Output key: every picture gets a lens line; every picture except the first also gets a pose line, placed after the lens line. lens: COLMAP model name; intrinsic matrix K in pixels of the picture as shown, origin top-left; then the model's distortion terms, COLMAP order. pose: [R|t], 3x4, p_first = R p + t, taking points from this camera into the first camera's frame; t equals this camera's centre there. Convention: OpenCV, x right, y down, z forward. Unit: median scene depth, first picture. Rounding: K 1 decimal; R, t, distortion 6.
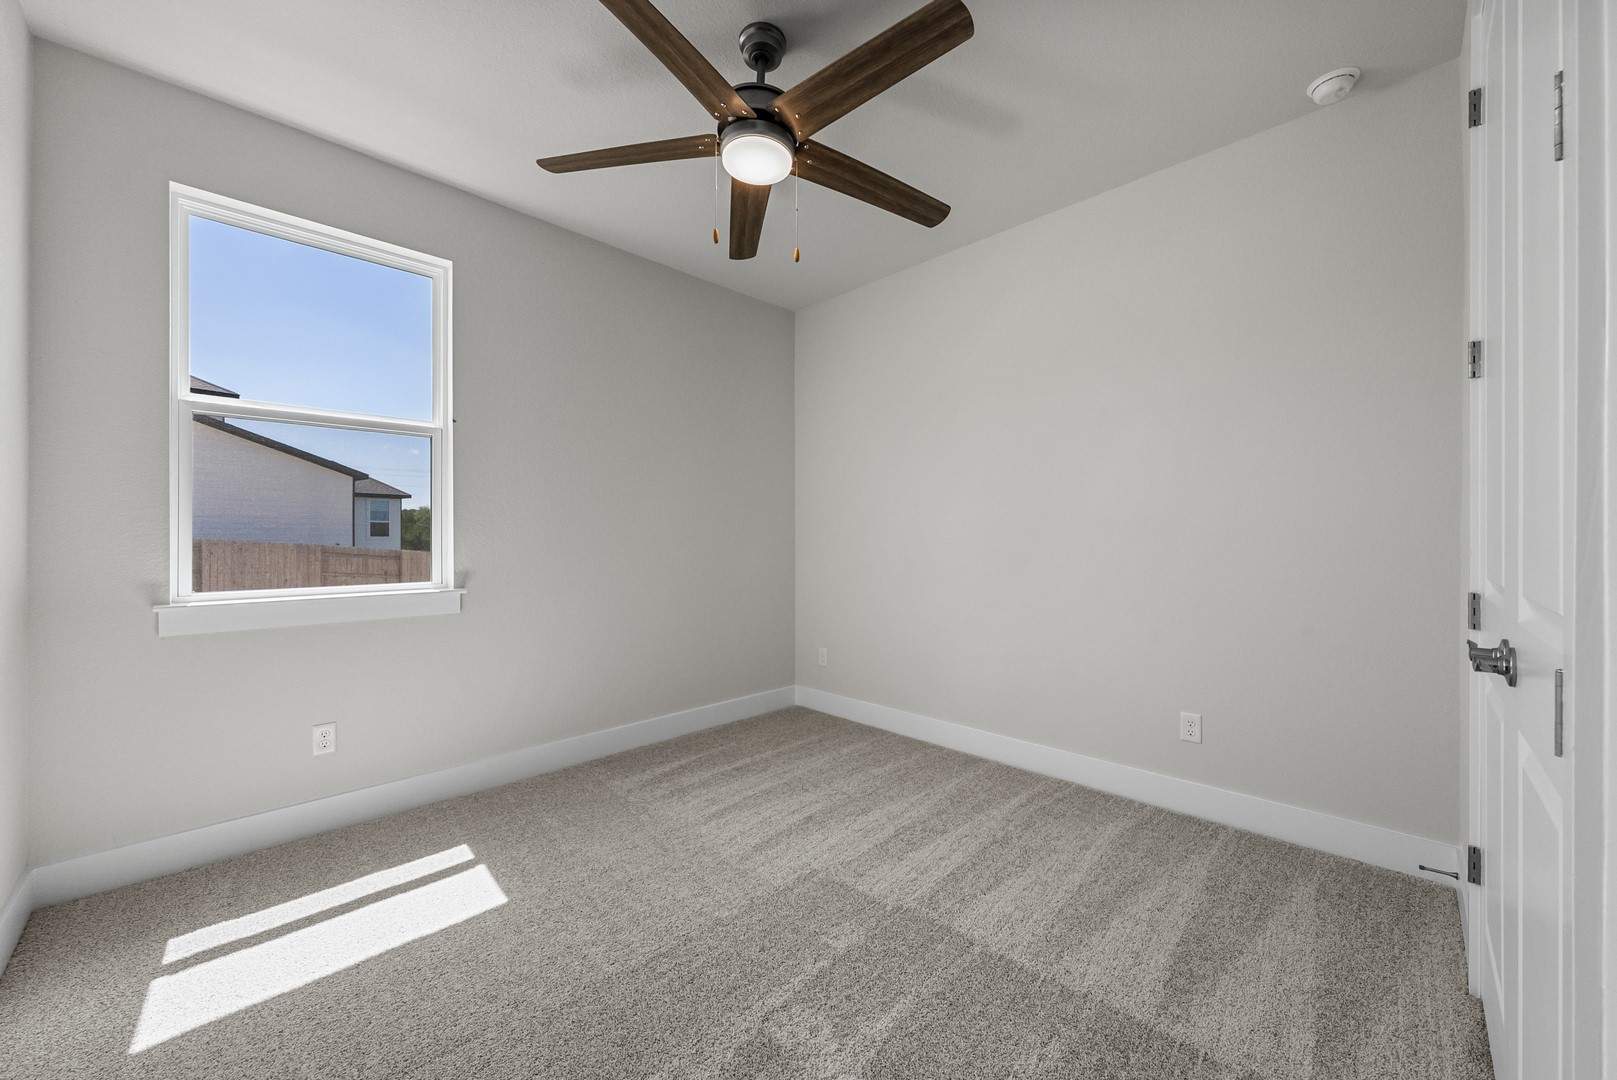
lens RADIAL K [[611.3, 0, 808.5], [0, 611.3, 540.0], [0, 0, 1]] dist [-0.000262, 0.000118]
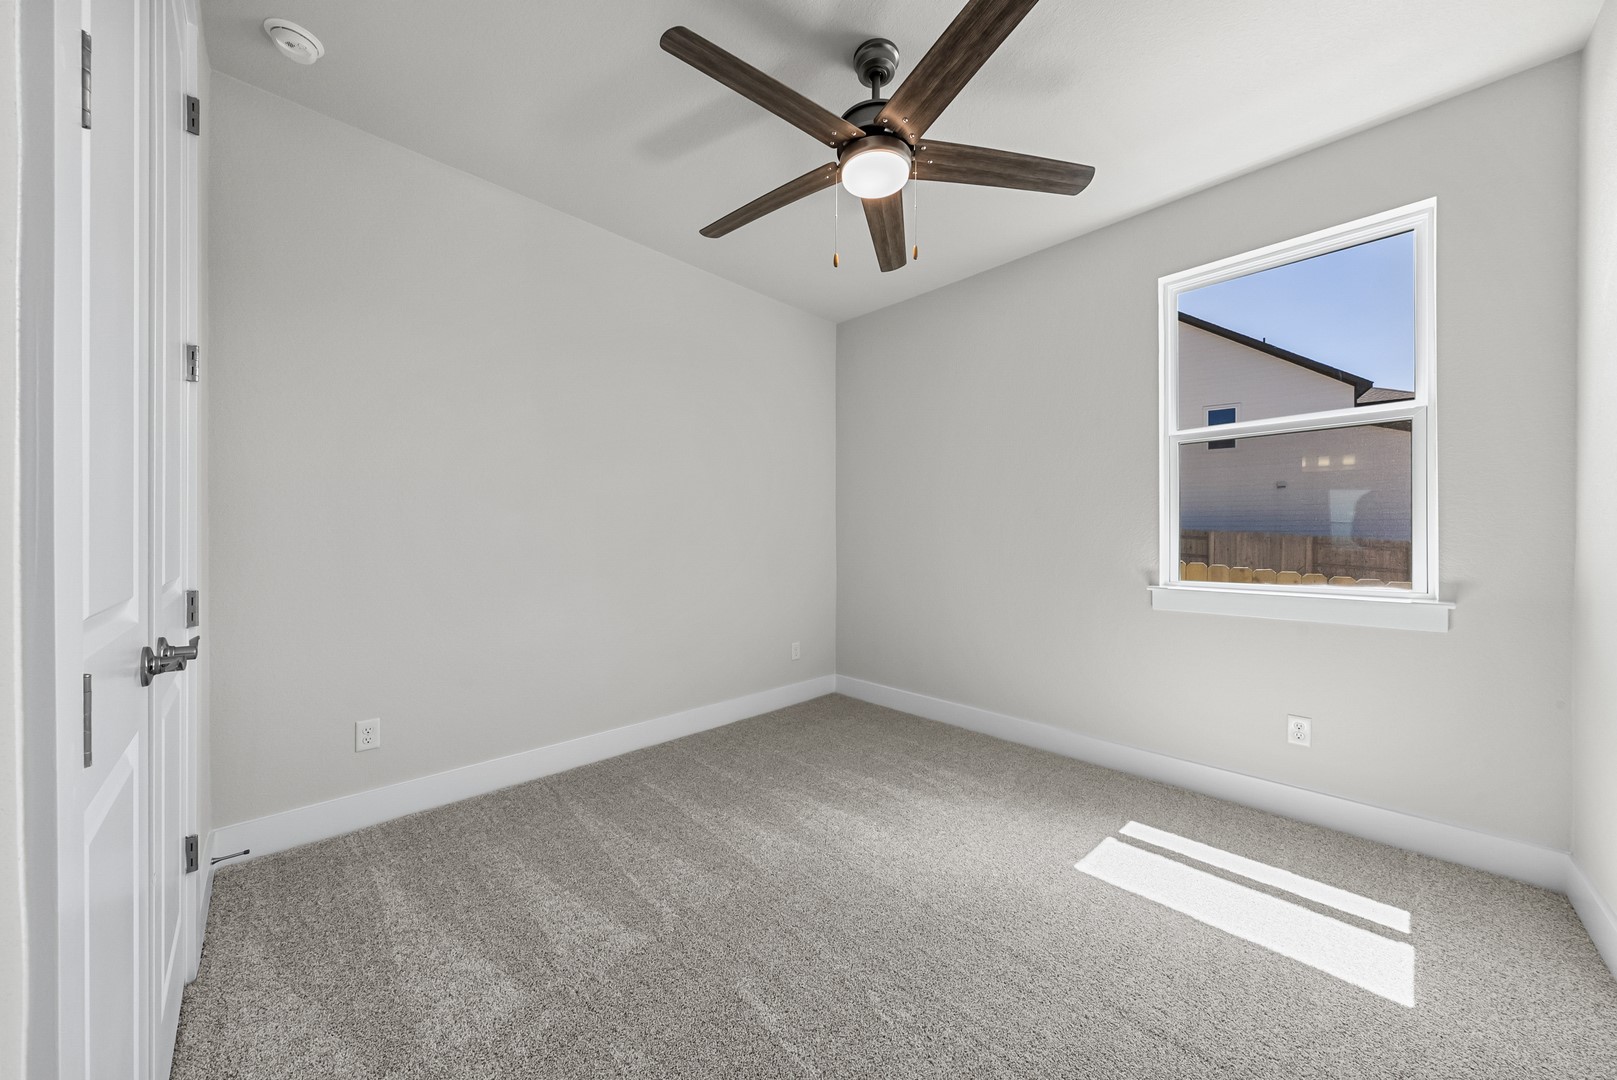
lens RADIAL K [[555.8, 0, 808.5], [0, 555.8, 540.0], [0, 0, 1]] dist [0.000865, 0.000055]
pose [[-0.028002, 0.008345, -0.999573, 0.216290], [-0.004950, 0.999952, 0.008487, -0.004439], [0.999596, 0.005185, -0.027960, 0.231180]]
